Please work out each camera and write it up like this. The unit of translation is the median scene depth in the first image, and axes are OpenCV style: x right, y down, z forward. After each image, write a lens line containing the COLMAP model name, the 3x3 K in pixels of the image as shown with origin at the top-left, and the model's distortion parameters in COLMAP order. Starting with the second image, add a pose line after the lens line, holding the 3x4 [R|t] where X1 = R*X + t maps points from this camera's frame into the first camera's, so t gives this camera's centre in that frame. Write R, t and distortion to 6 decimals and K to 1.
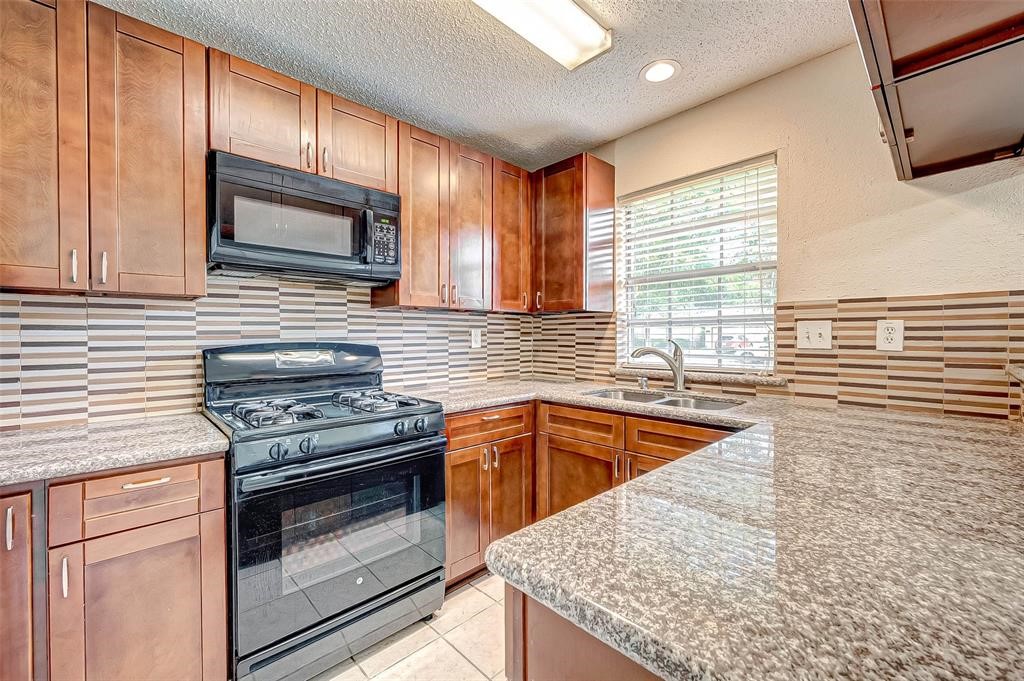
lens RADIAL K [[415.6, 0, 508.2], [0, 415.6, 335.0], [0, 0, 1]] dist [-0.000696, 0.000240]
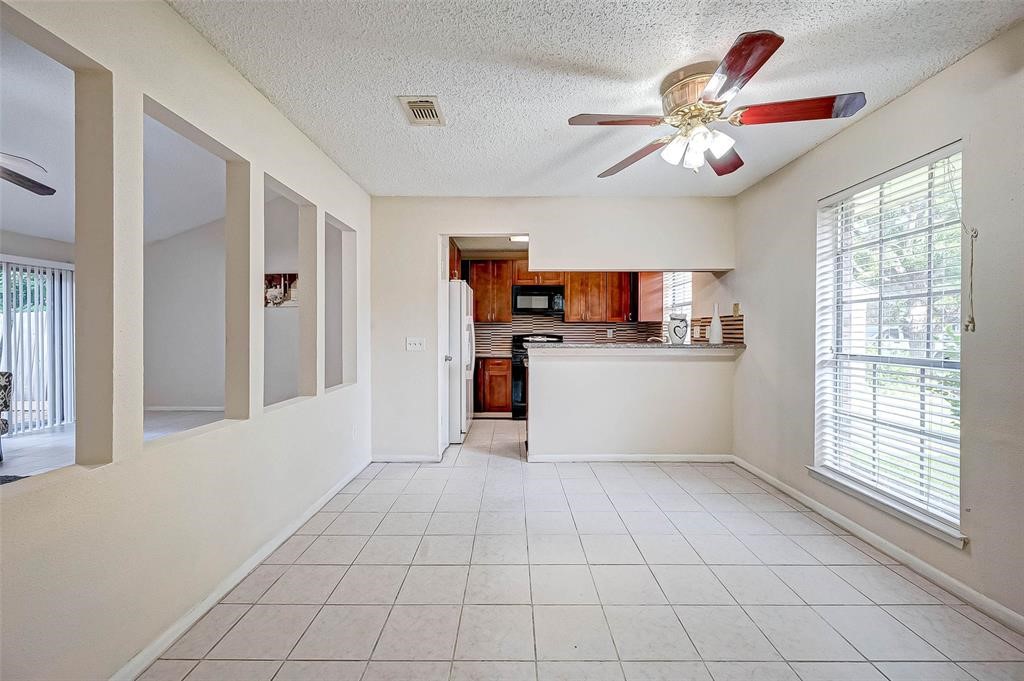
lens RADIAL K [[415.6, 0, 511.4], [0, 415.6, 337.0], [0, 0, 1]] dist [-0.000696, 0.000240]
pose [[0.735757, 0.012827, -0.677124, 1.487675], [-0.005365, 0.999900, 0.013113, 0.000993], [0.677224, -0.006015, 0.735752, -1.451964]]
